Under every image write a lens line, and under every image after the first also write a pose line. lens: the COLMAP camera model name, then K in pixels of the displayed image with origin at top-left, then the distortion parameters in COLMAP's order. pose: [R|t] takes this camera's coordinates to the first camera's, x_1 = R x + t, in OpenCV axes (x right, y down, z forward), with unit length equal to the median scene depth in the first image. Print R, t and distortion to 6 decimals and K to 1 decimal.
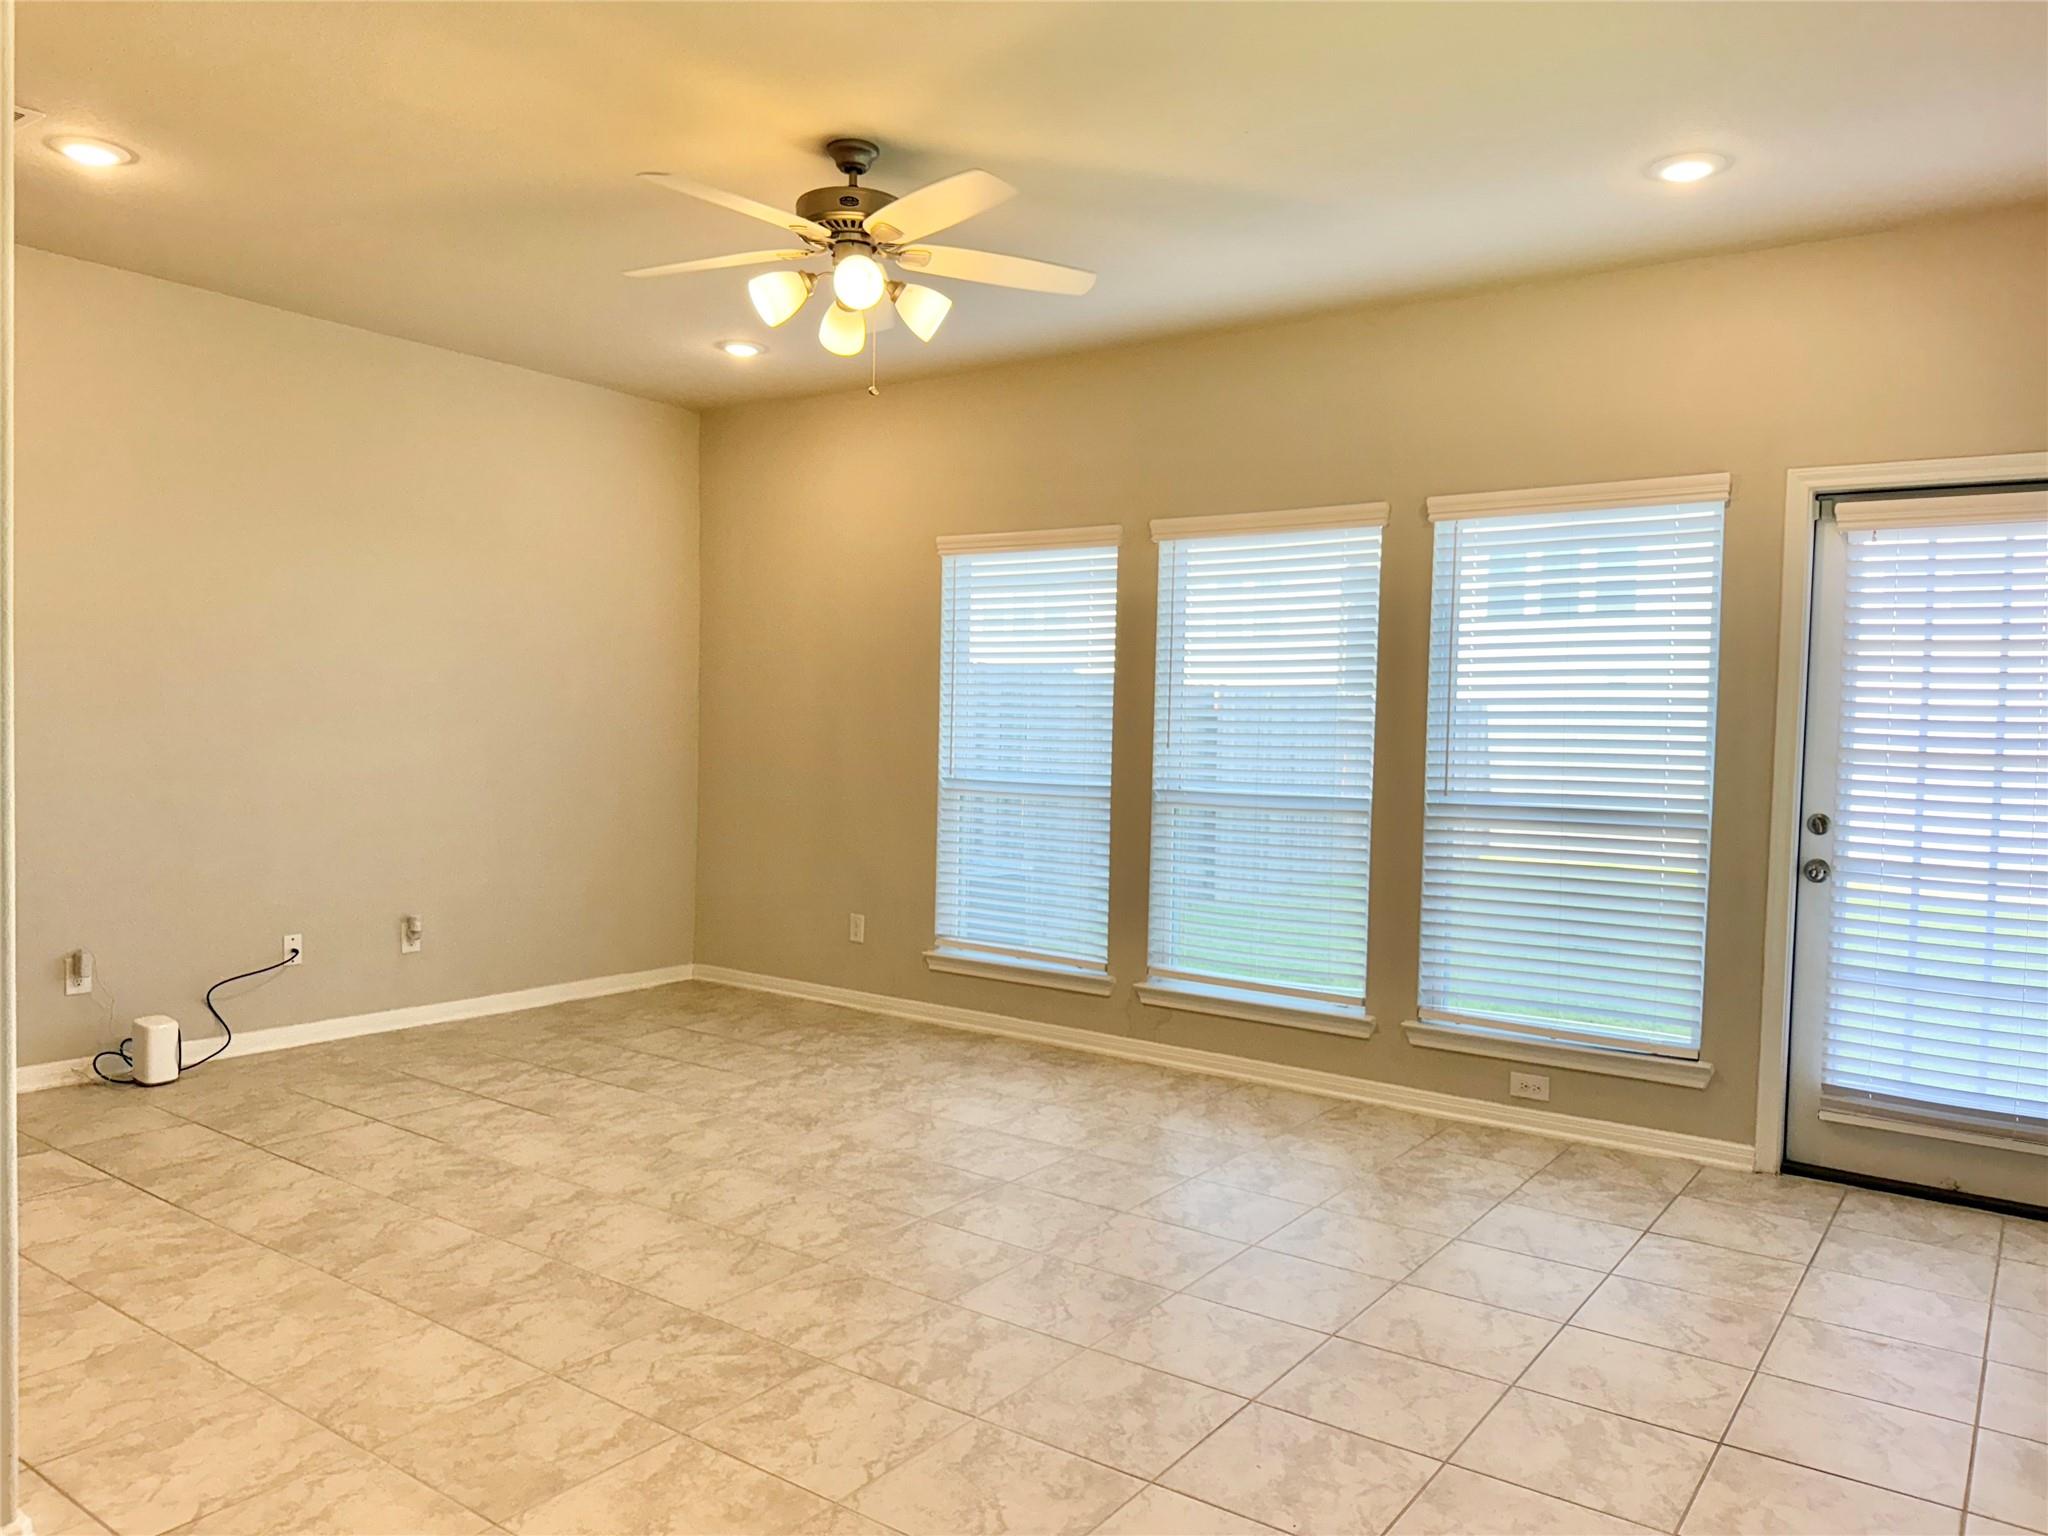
lens RADIAL K [[1433.4, 0, 1028.6], [0, 1433.4, 772.1], [0, 0, 1]] dist [0.112581, -0.183909]
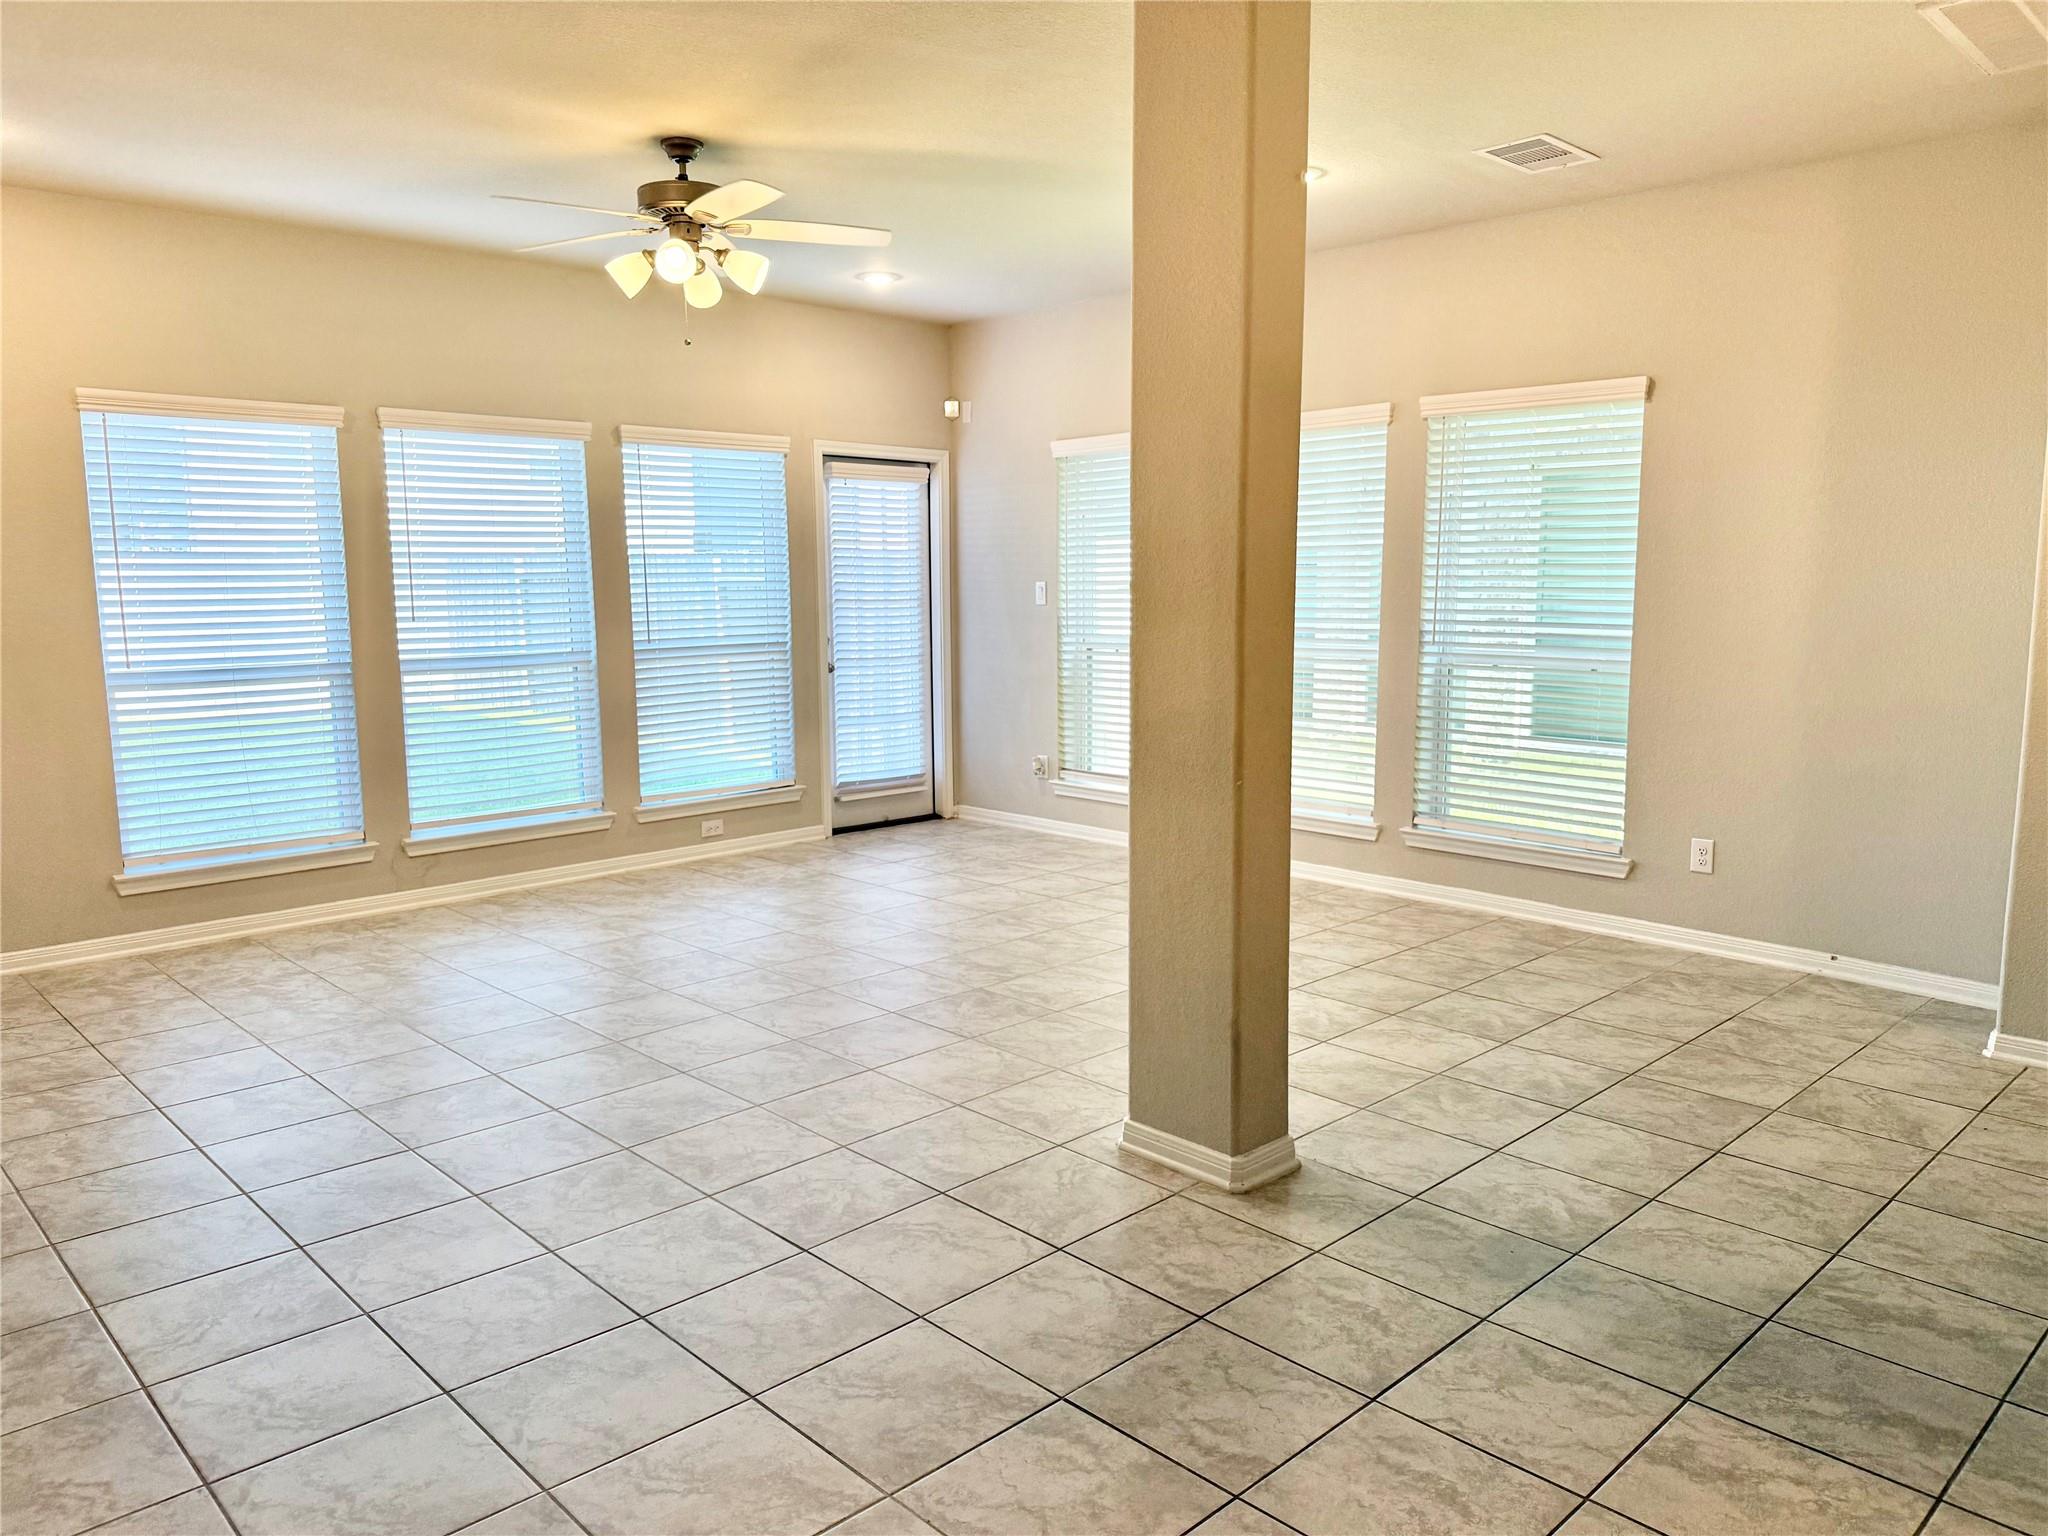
lens RADIAL K [[1433.4, 0, 1028.6], [0, 1433.4, 772.1], [0, 0, 1]] dist [0.112581, -0.183909]
pose [[0.183337, -0.162670, 0.969498, -1.170833], [0.044791, 0.986572, 0.157065, -0.073343], [-0.982029, 0.014629, 0.188161, 0.422884]]
